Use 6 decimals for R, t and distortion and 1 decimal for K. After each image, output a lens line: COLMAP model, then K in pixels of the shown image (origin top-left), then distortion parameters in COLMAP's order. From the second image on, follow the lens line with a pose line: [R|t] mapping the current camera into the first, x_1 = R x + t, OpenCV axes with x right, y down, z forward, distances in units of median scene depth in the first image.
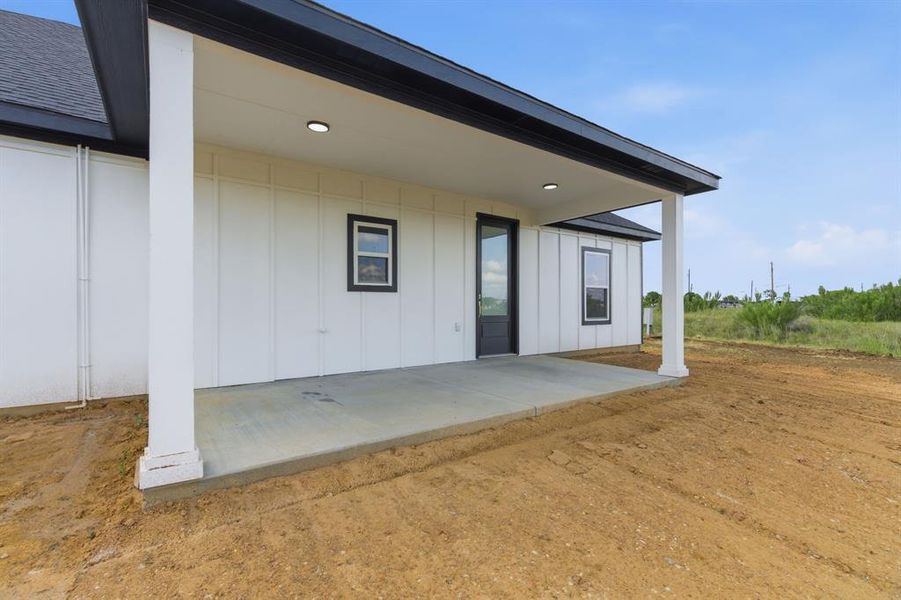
lens RADIAL K [[407.7, 0, 449.4], [0, 407.7, 301.0], [0, 0, 1]] dist [0.003204, 0.000502]
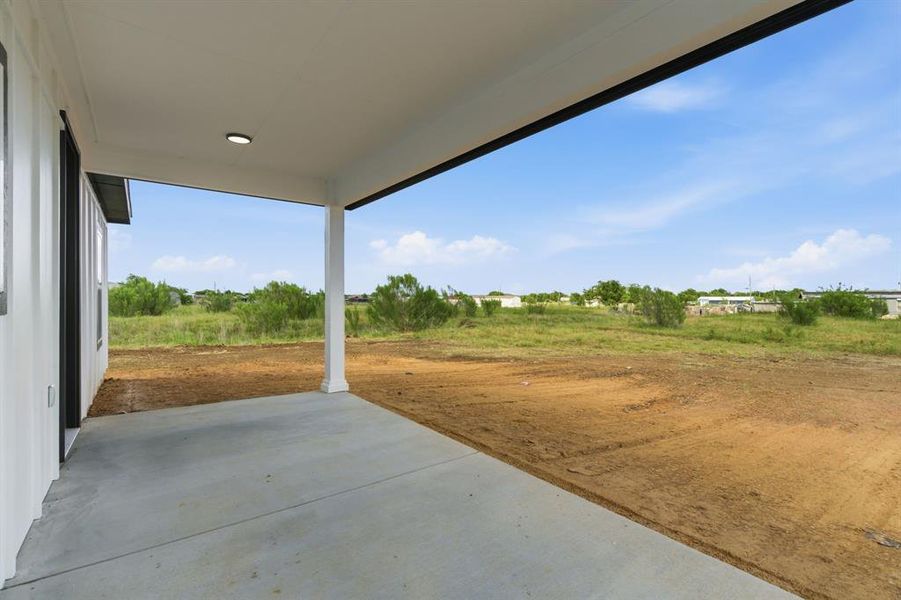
lens RADIAL K [[407.7, 0, 449.3], [0, 407.7, 303.6], [0, 0, 1]] dist [0.003204, 0.000502]
pose [[-0.030663, -0.009745, 0.999482, -0.365753], [-0.018779, 0.999782, 0.009172, -0.035672], [-0.999353, -0.018488, -0.030839, 0.618900]]
